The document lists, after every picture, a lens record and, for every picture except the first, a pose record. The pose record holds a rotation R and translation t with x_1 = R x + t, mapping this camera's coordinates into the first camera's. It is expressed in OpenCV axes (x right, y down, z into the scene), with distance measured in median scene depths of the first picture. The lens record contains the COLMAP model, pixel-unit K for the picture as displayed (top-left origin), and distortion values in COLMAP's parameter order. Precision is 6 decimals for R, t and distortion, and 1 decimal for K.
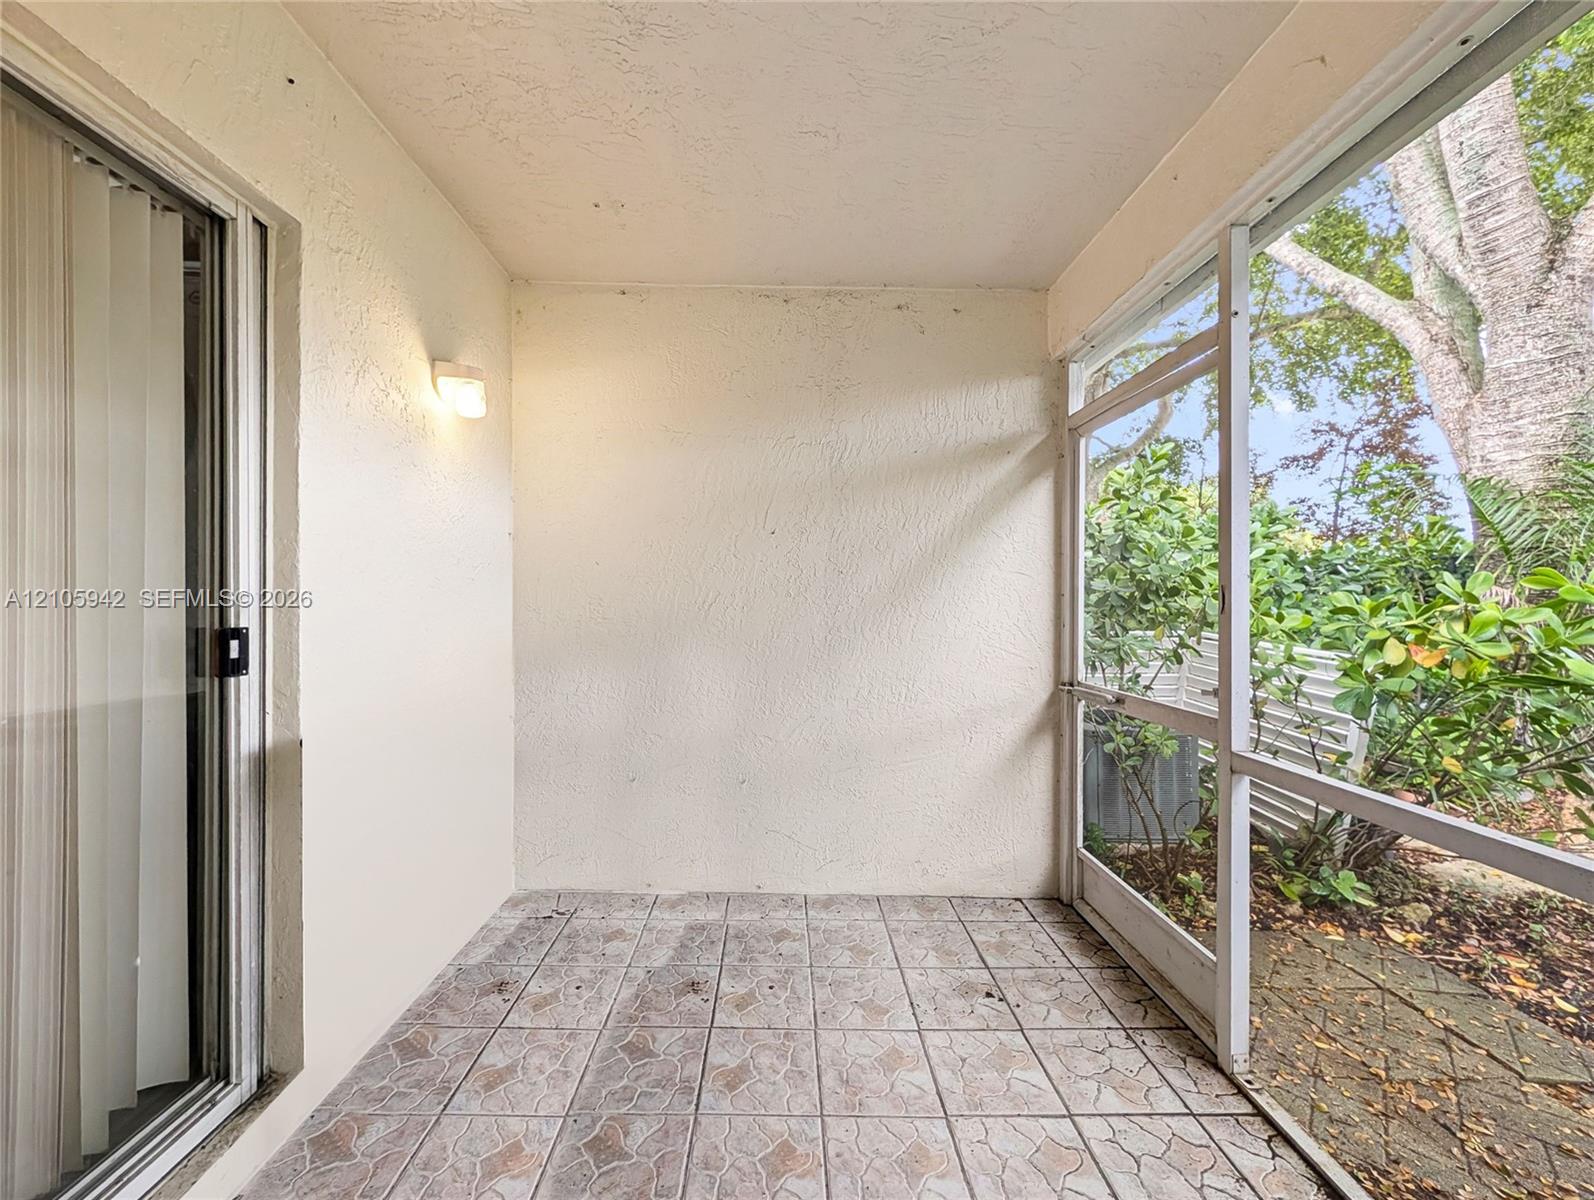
lens RADIAL K [[611.9, 0, 797.0], [0, 611.9, 600.0], [0, 0, 1]] dist [0.001123, 0.000226]
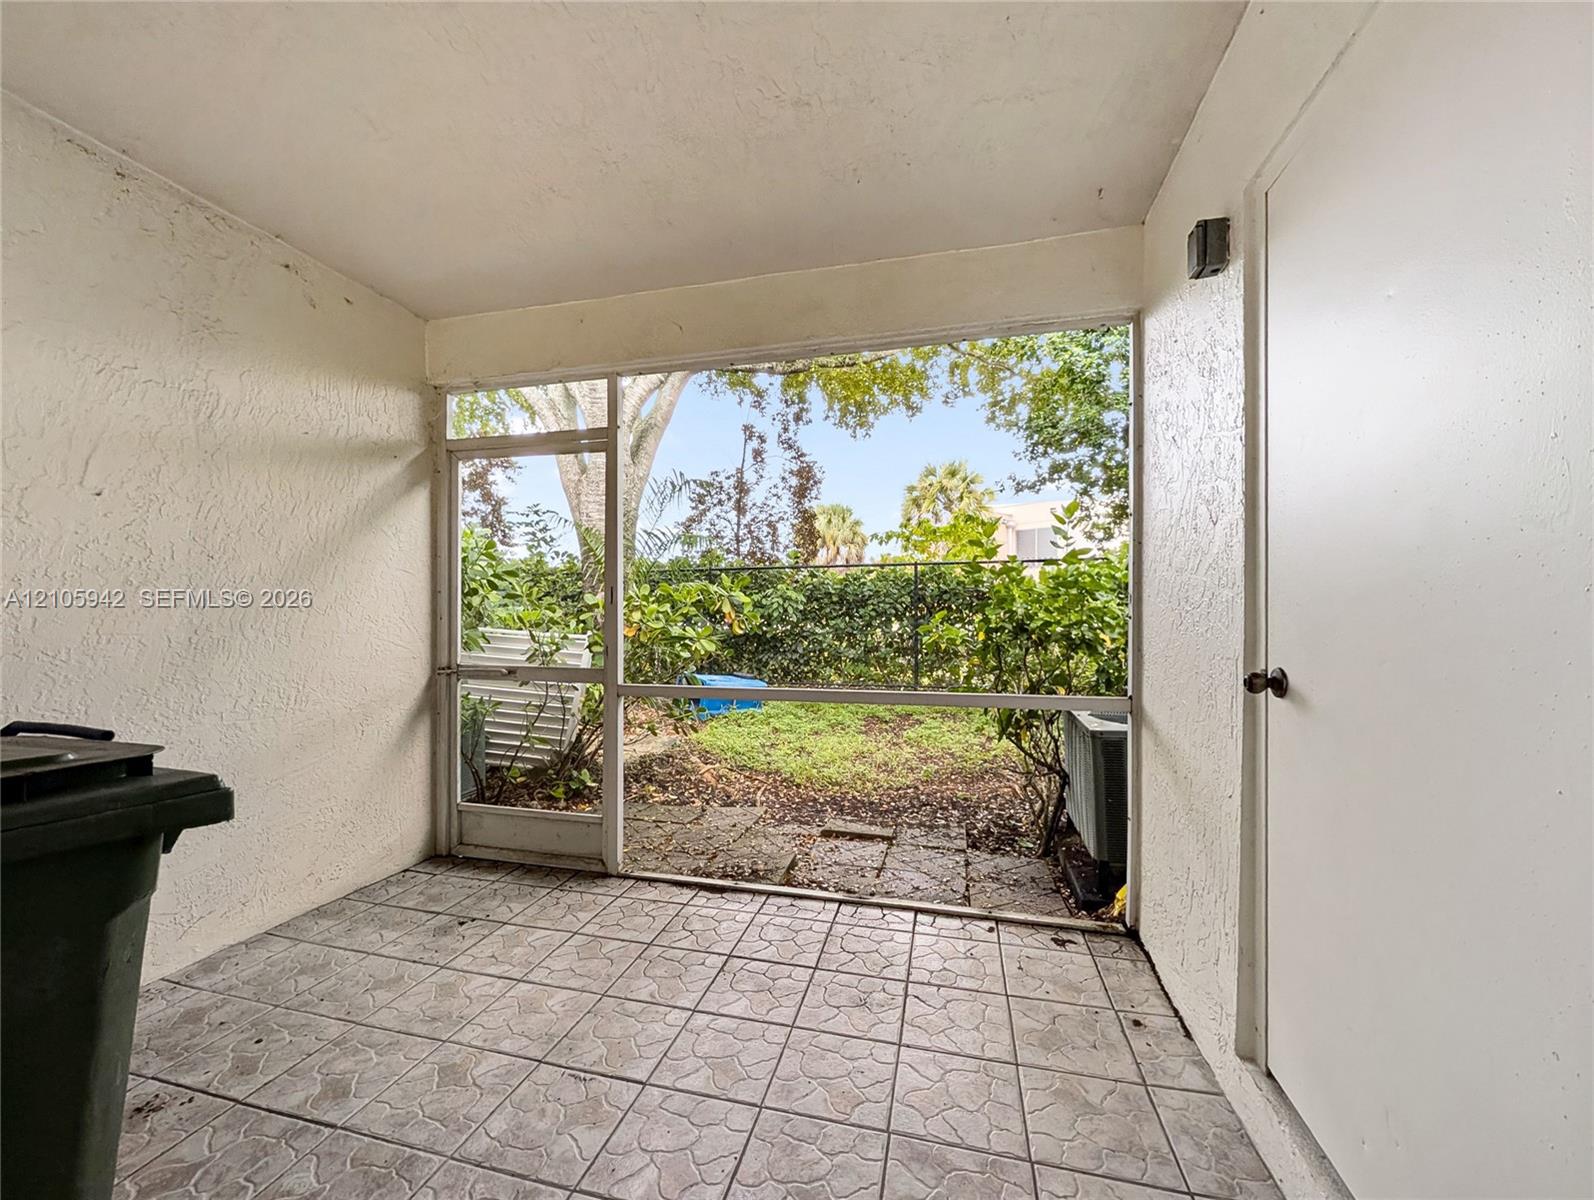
lens RADIAL K [[613.7, 0, 795.6], [0, 613.7, 607.5], [0, 0, 1]] dist [0.001761, 0.000195]
pose [[0.274232, -0.000587, 0.961663, -0.499595], [-0.003853, 0.999991, 0.001709, 0.016667], [-0.961656, -0.004174, 0.274227, 0.034497]]
